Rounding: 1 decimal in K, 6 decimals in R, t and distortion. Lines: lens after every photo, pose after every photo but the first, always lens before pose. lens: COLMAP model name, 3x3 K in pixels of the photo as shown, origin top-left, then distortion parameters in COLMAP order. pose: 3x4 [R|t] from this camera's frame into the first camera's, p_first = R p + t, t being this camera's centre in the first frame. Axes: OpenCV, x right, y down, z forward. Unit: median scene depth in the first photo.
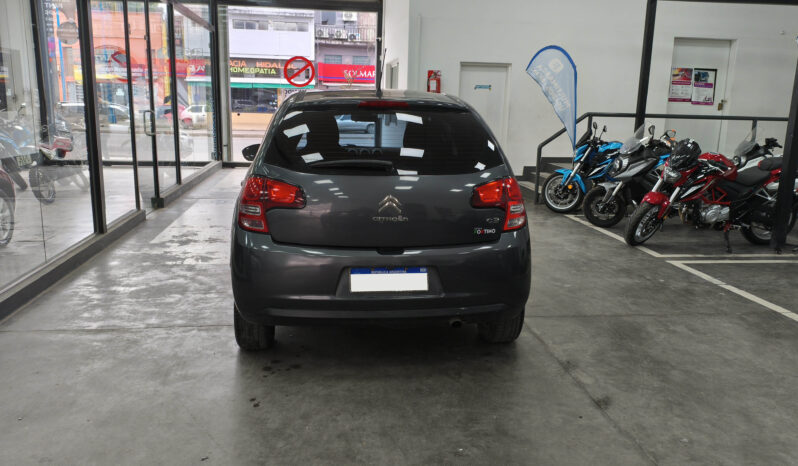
lens RADIAL K [[637.6, 0, 382.9], [0, 637.6, 229.3], [0, 0, 1]] dist [0.096585, -0.171659]
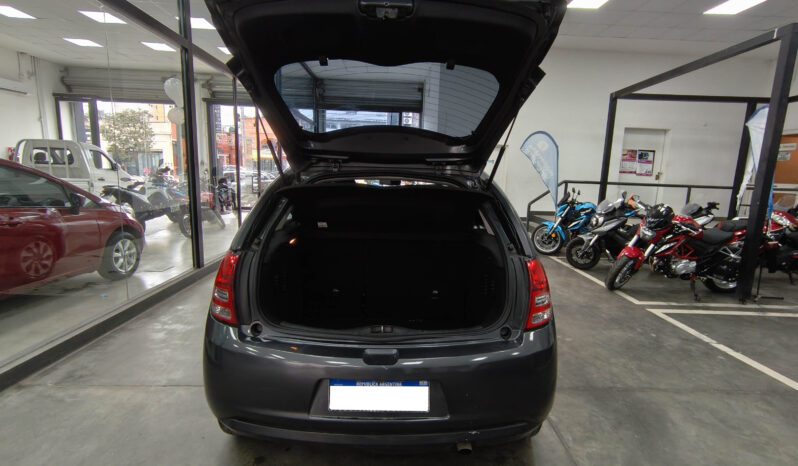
lens RADIAL K [[361.5, 0, 399.0], [0, 361.5, 233.0], [0, 0, 1]] dist [-0.013028, 0.000228]
pose [[0.997210, 0.020626, -0.071742, 0.031982], [-0.022487, 0.999429, -0.025234, -0.056236], [0.071181, 0.026777, 0.997104, 0.287828]]
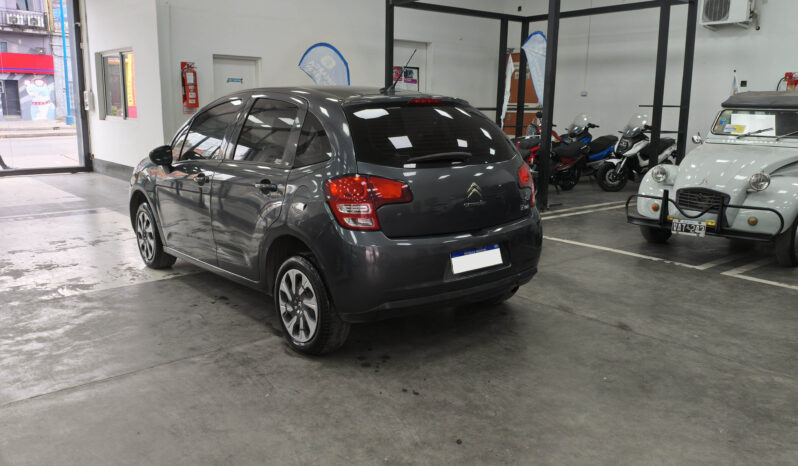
lens RADIAL K [[651.5, 0, 369.9], [0, 651.5, 232.4], [0, 0, 1]] dist [0.051534, -0.001445]
pose [[0.836465, -0.118086, 0.535146, -0.365391], [0.110978, 0.992776, 0.045602, -0.018932], [-0.536665, 0.021245, 0.843528, 0.066021]]
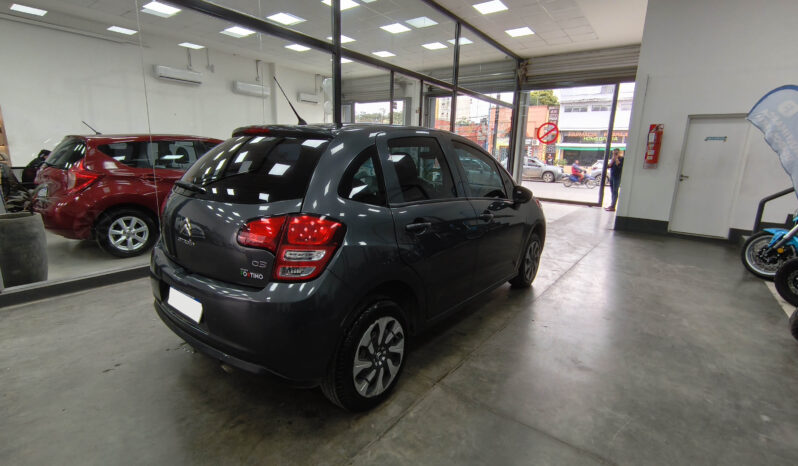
lens RADIAL K [[366.0, 0, 399.0], [0, 366.0, 233.0], [0, 0, 1]] dist [0.001658, 0.000164]
pose [[0.732383, 0.144682, -0.665343, 0.301938], [-0.146429, 0.987767, 0.053611, -0.051541], [0.664961, 0.058162, 0.744610, 0.383916]]
